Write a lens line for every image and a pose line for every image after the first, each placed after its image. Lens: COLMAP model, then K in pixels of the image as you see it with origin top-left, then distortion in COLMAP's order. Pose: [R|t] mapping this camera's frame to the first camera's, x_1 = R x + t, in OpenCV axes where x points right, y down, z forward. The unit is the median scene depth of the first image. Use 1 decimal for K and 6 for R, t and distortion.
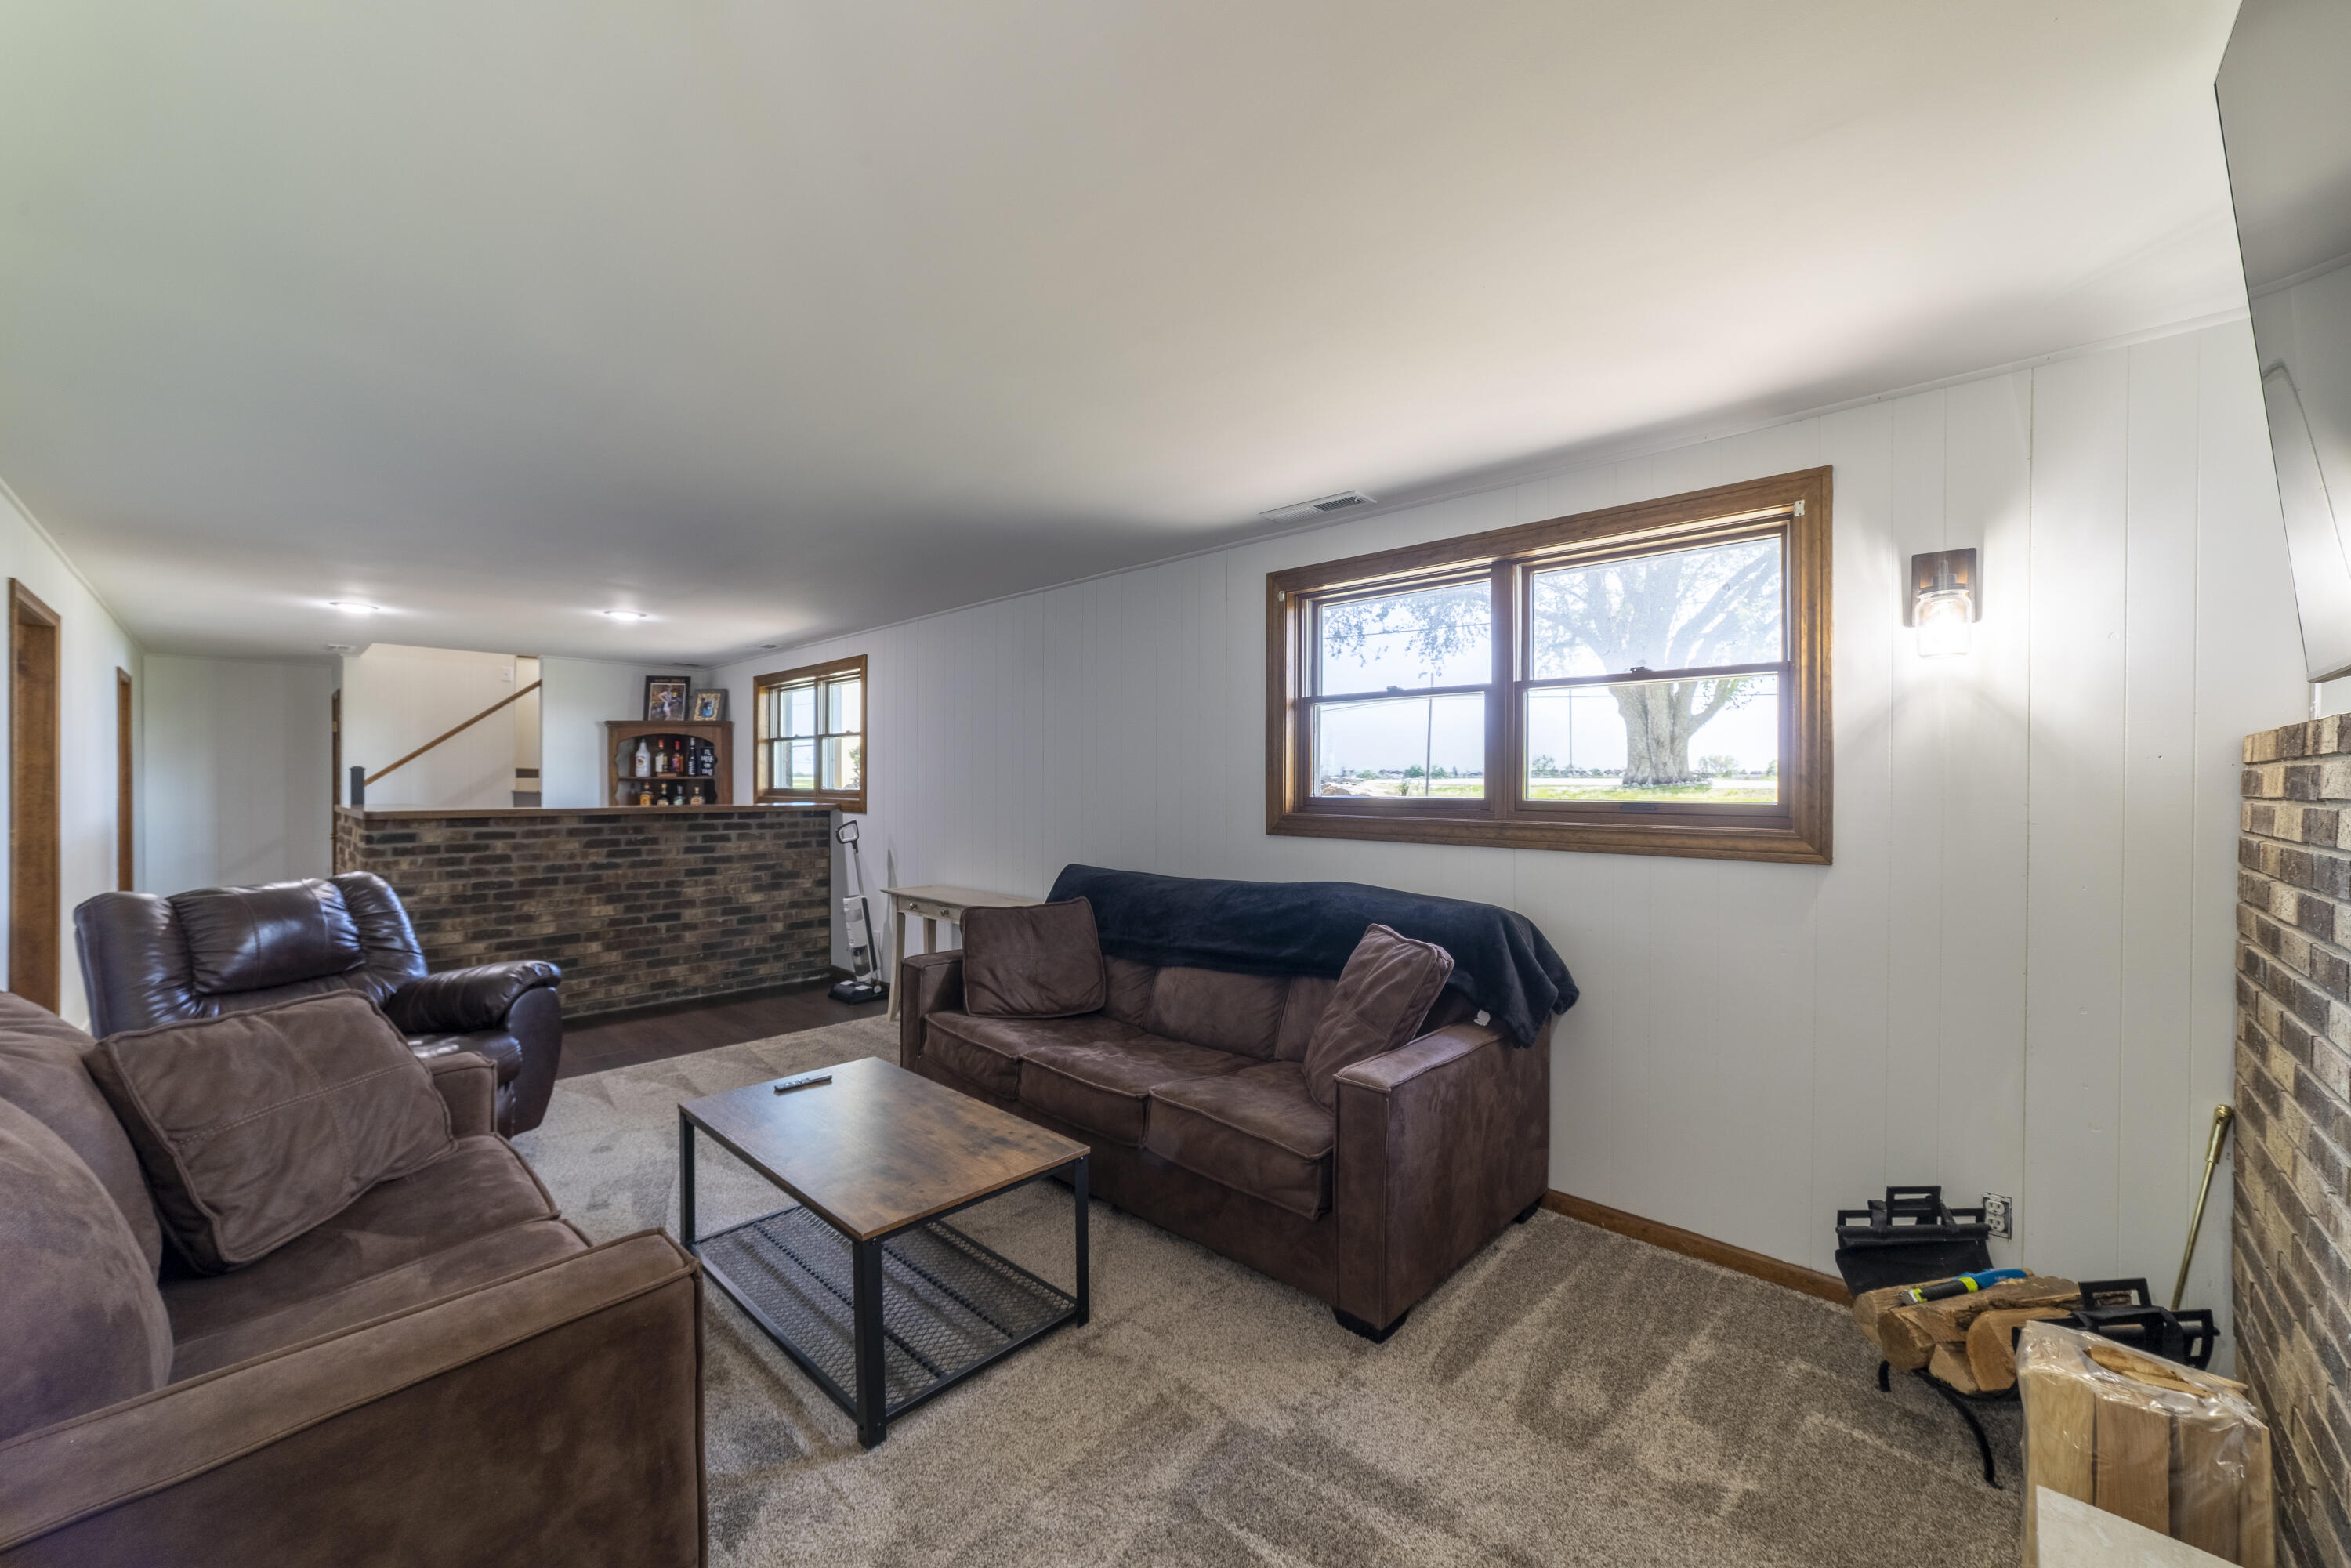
lens RADIAL K [[889.4, 0, 1164.1], [0, 889.4, 786.0], [0, 0, 1]] dist [-0.004032, -0.000140]
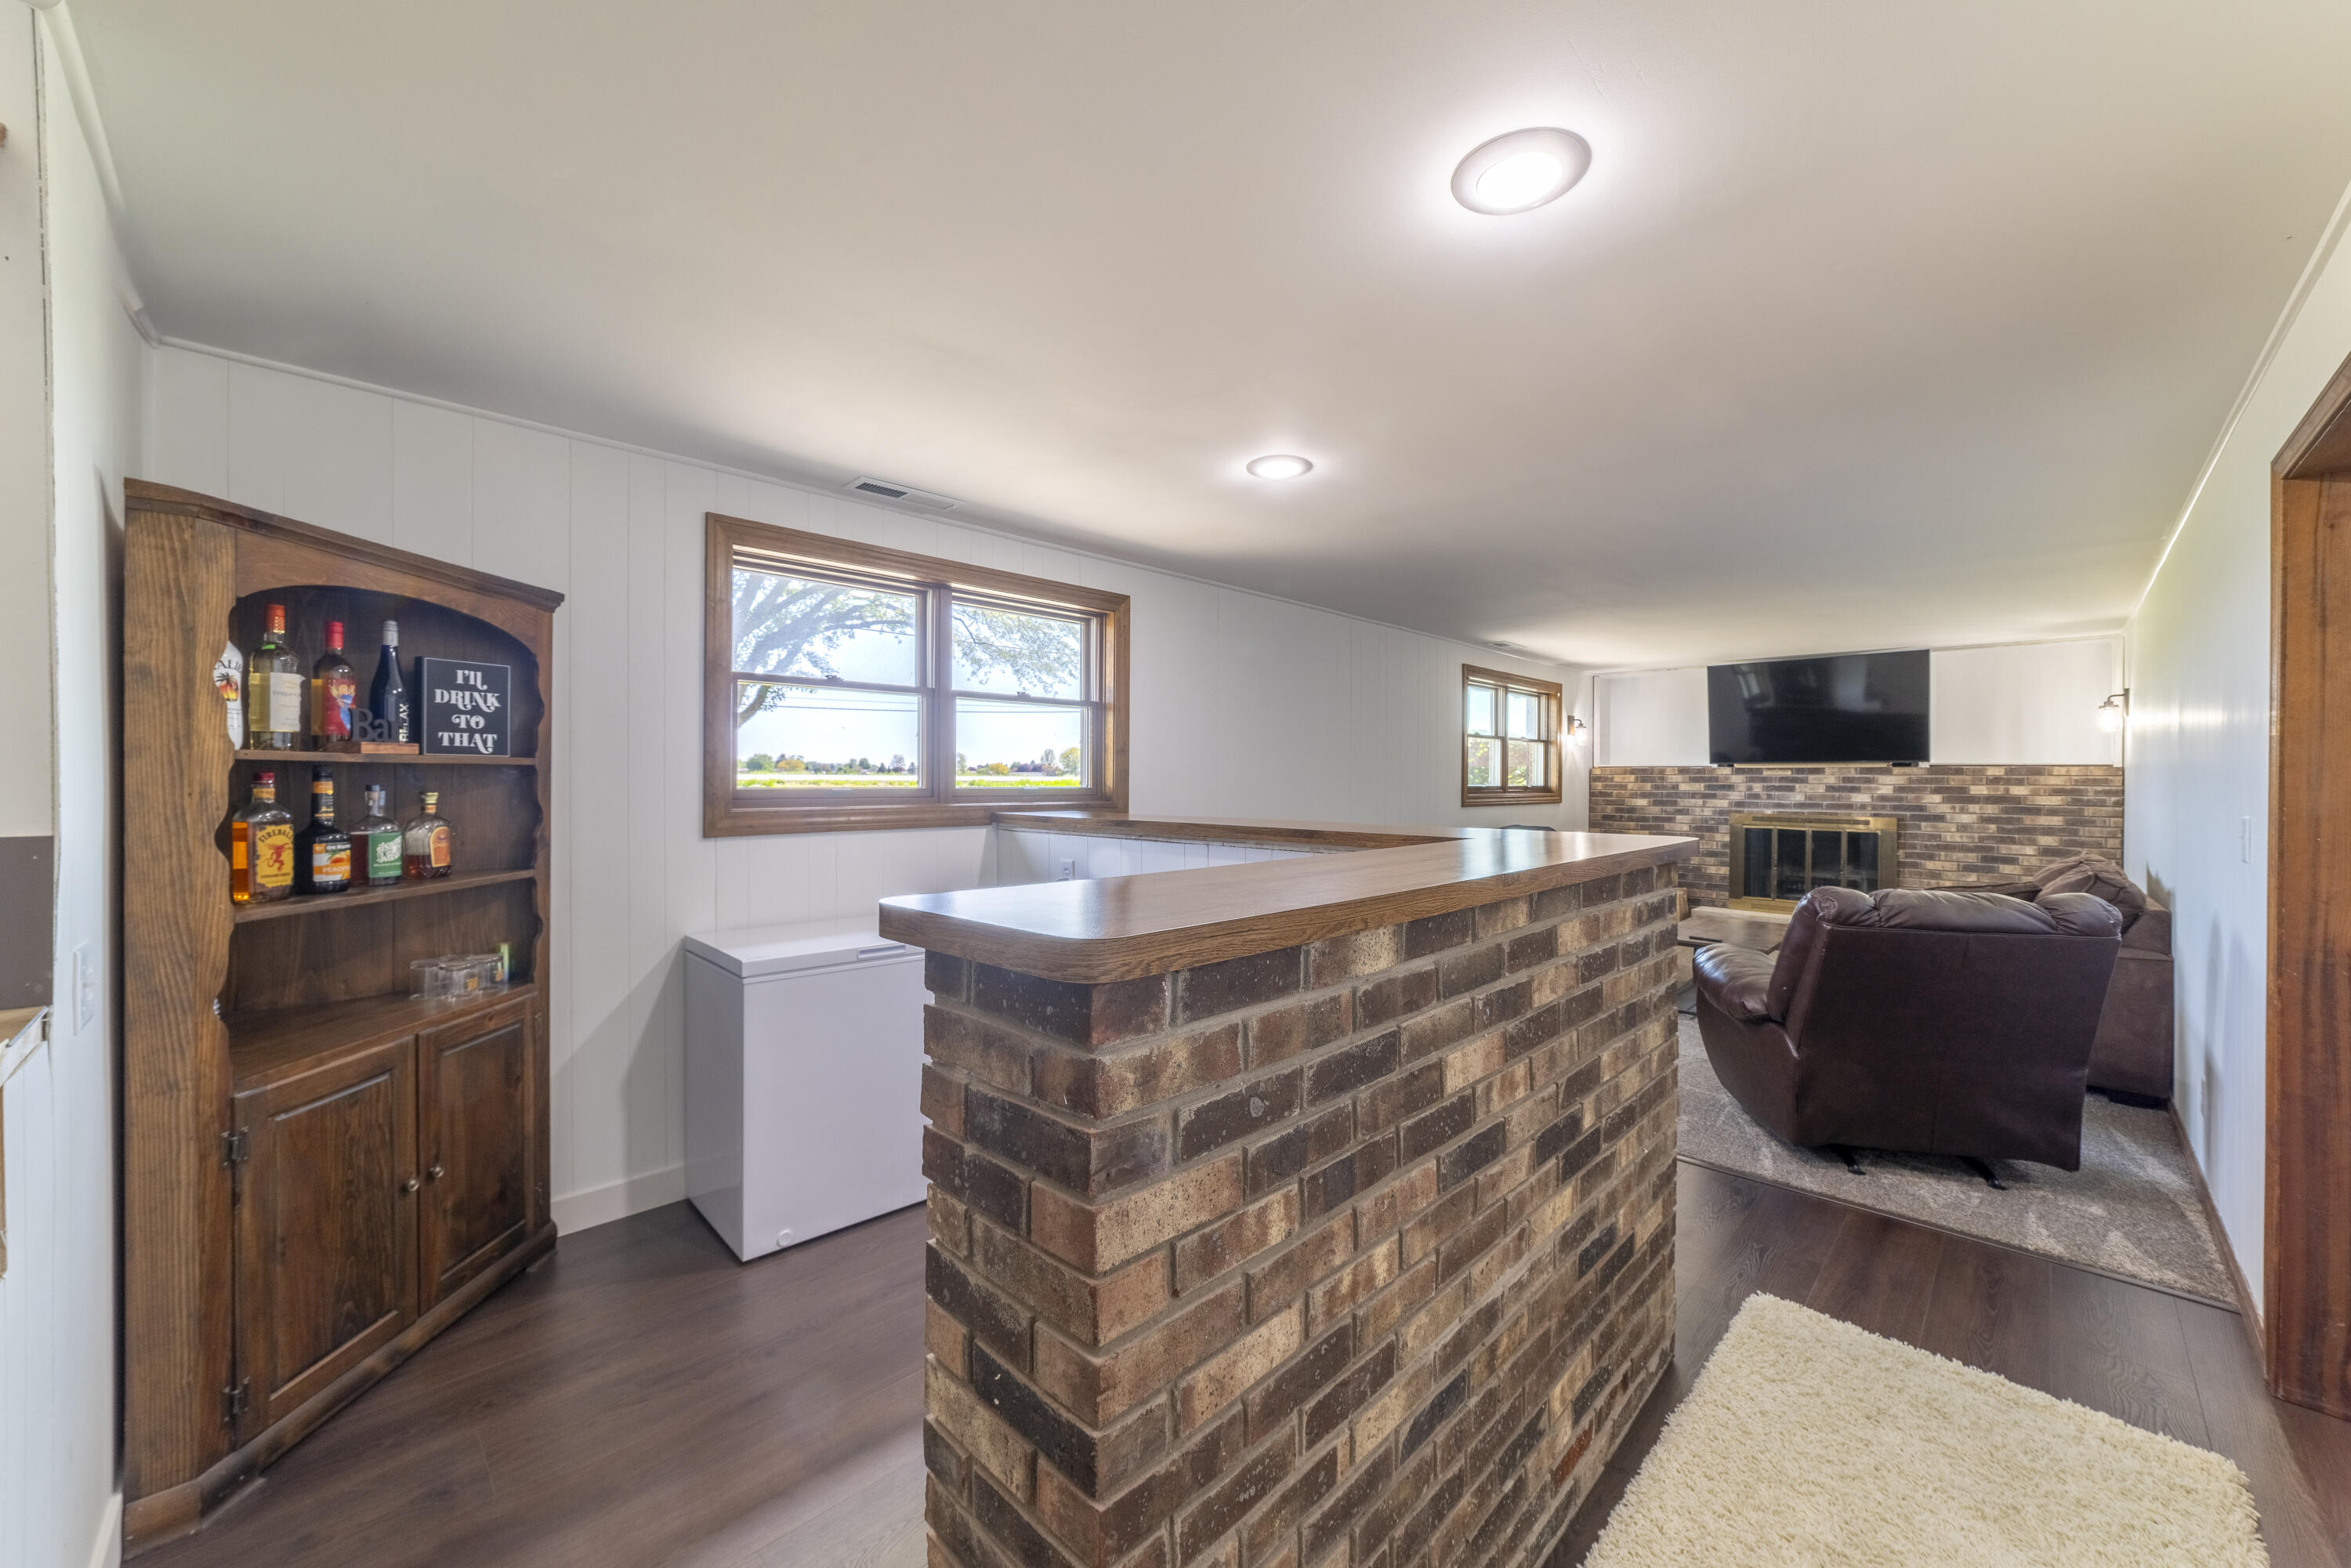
lens RADIAL K [[889.4, 0, 1175.4], [0, 889.4, 778.7], [0, 0, 1]] dist [-0.004032, -0.000140]
pose [[0.012336, -0.001381, 0.999923, -1.329526], [0.002466, 0.999996, 0.001350, -0.003644], [-0.999921, 0.002449, 0.012340, 1.180558]]
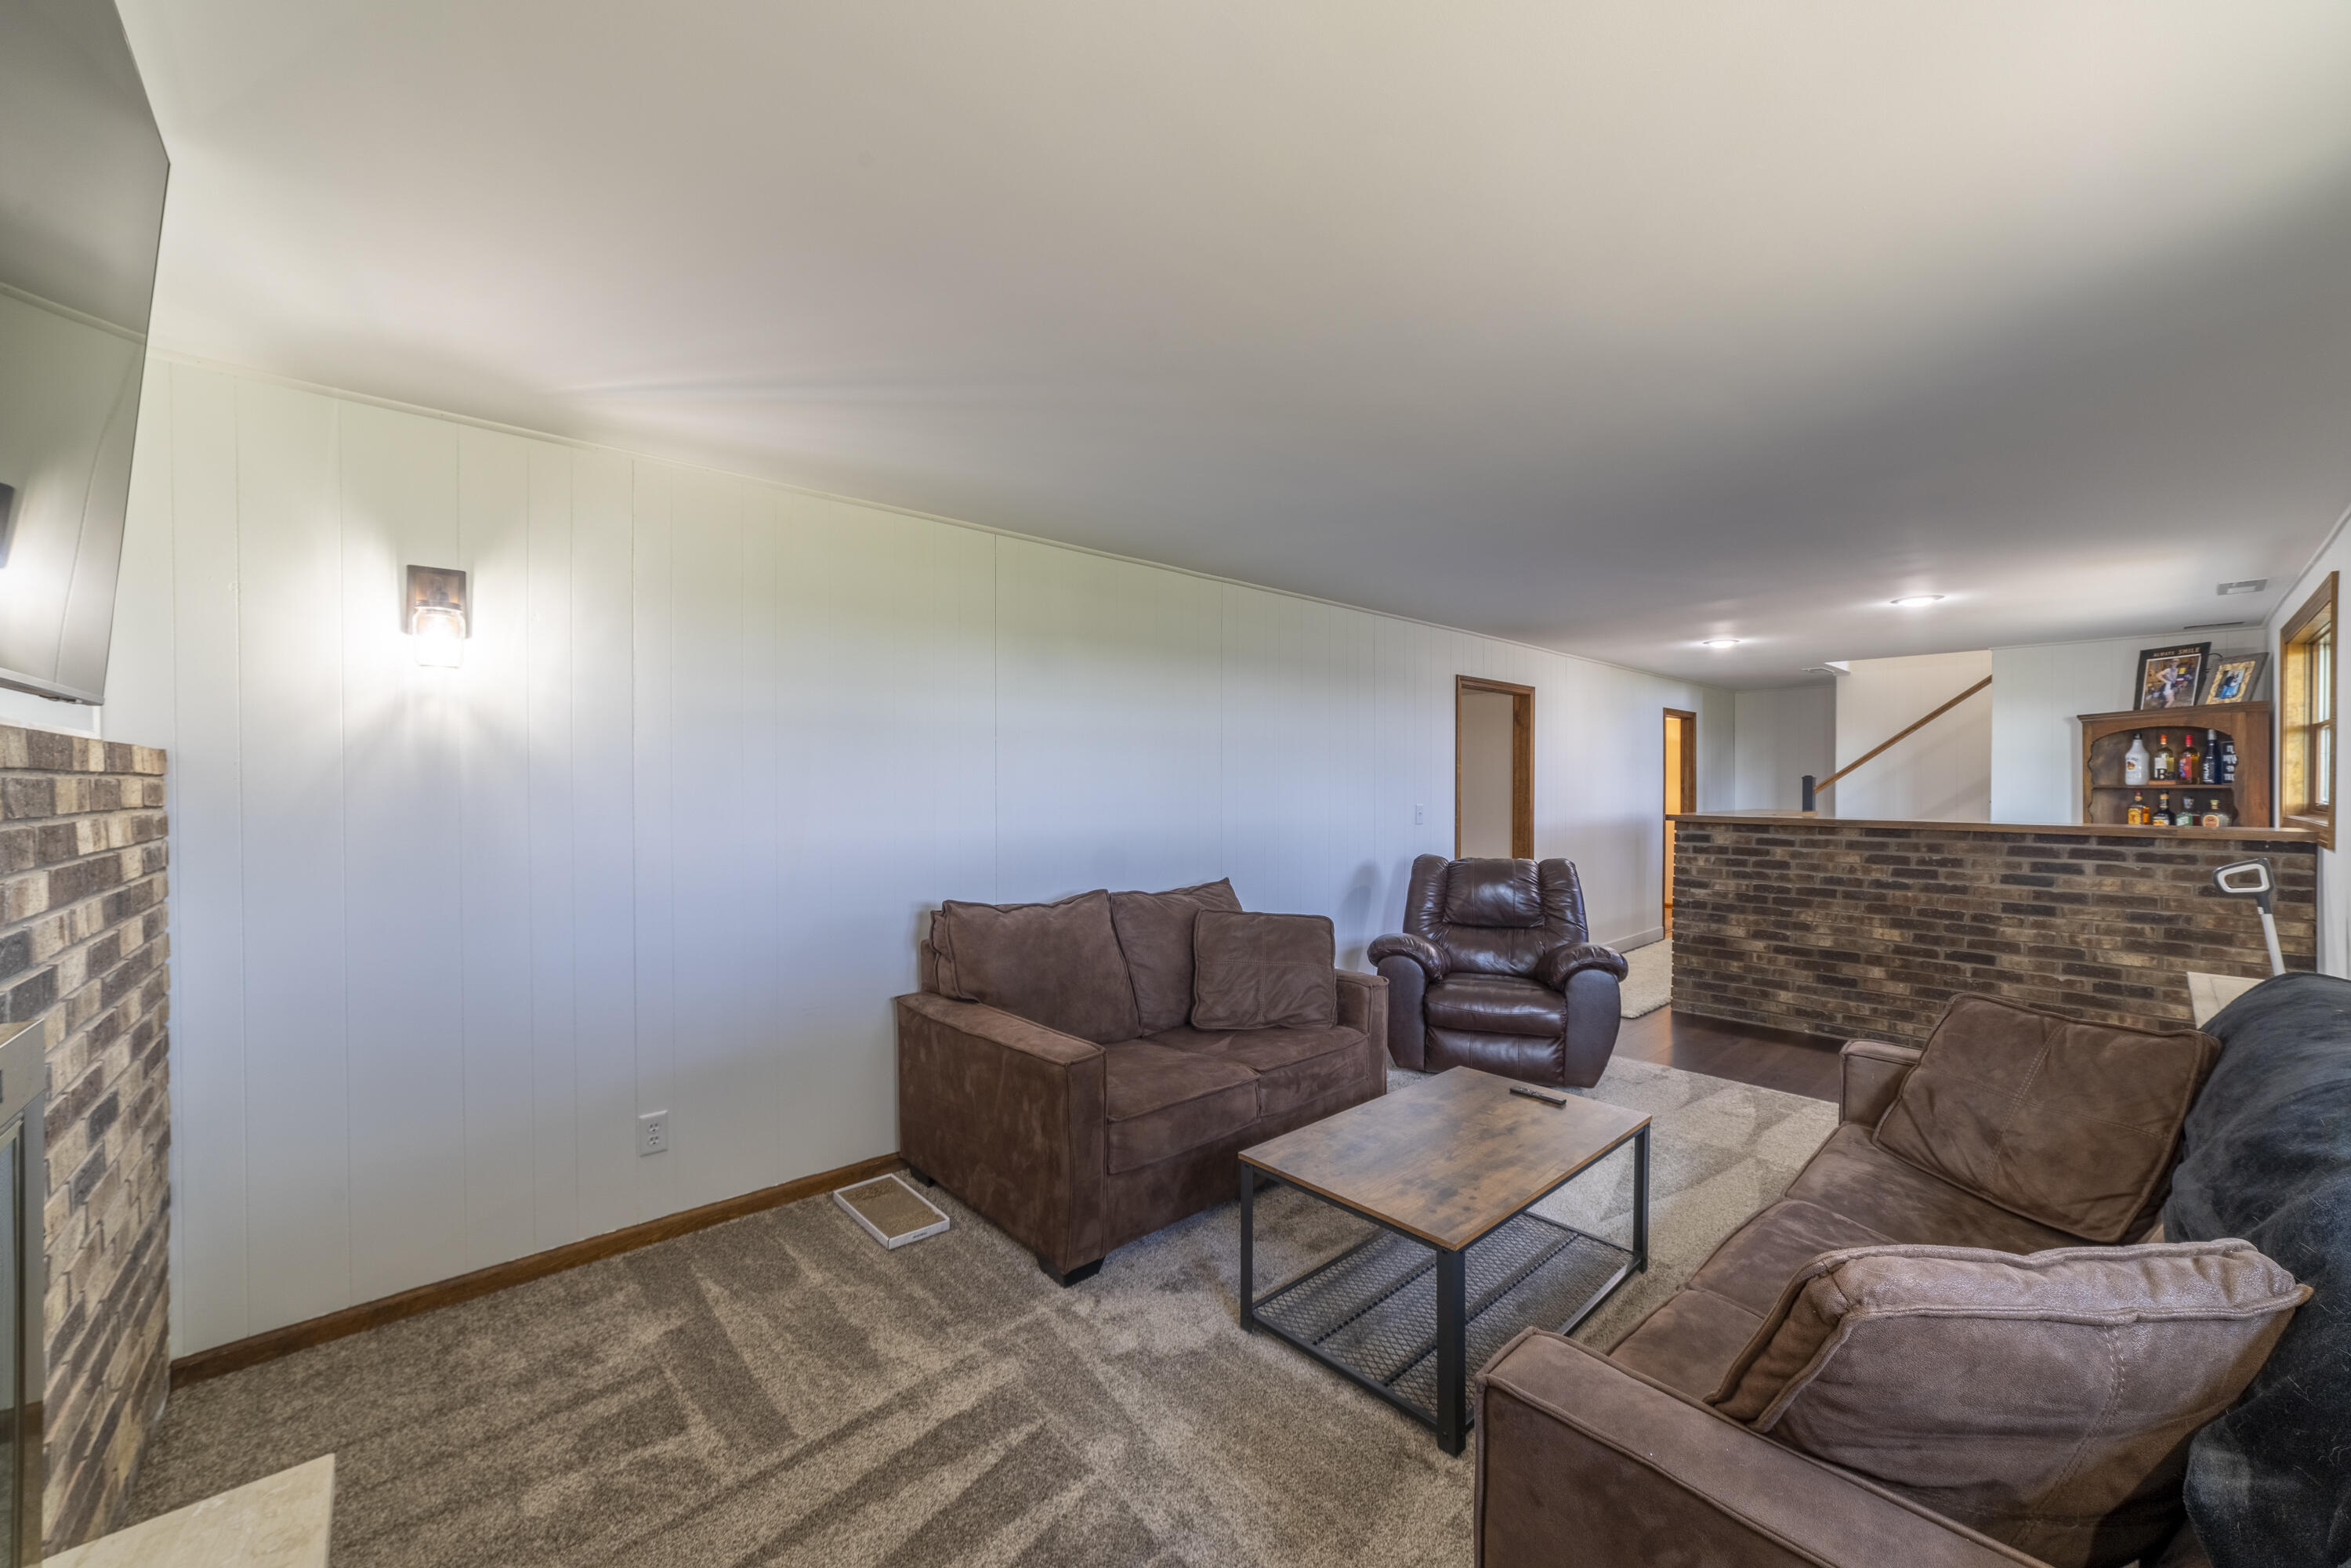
lens RADIAL K [[889.4, 0, 1167.9], [0, 889.4, 792.2], [0, 0, 1]] dist [-0.004032, -0.000140]
pose [[-0.050733, 0.008994, -0.998672, 0.293480], [-0.009105, 0.999914, 0.009468, -0.005504], [0.998671, 0.009573, -0.050647, 0.306125]]
